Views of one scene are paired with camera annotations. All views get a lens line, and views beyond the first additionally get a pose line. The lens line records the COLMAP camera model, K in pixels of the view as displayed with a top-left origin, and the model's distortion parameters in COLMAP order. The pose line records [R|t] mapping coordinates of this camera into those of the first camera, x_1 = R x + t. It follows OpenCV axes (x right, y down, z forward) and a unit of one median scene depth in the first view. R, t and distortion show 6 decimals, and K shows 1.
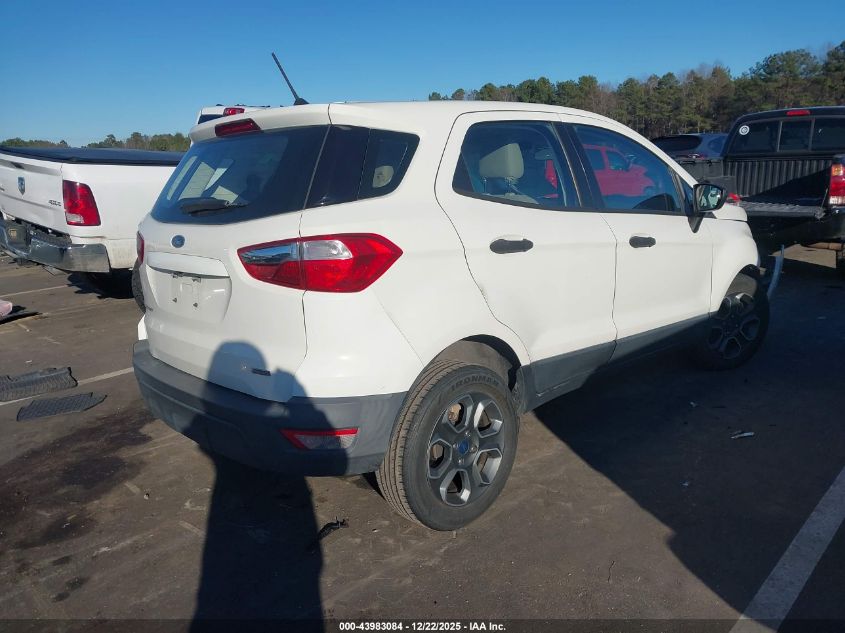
lens RADIAL K [[652.5, 0, 422.5], [0, 652.5, 316.5], [0, 0, 1]] dist [0.047921, -0.062537]
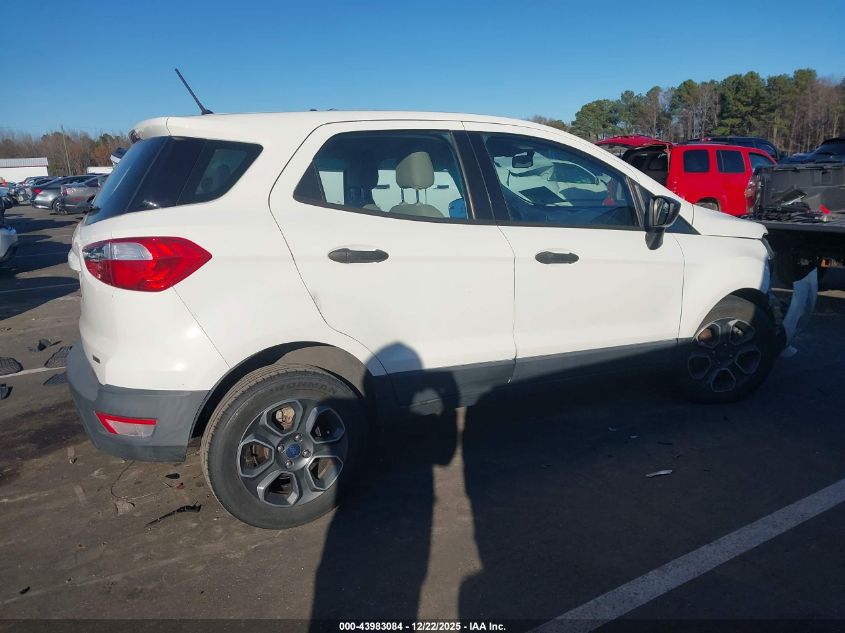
lens RADIAL K [[647.4, 0, 422.5], [0, 647.4, 316.5], [0, 0, 1]] dist [0.010300, -0.002984]
pose [[0.966912, 0.069849, -0.245362, 0.461493], [-0.069541, 0.997530, 0.009930, -0.031091], [0.245449, 0.007462, 0.969381, 0.064049]]
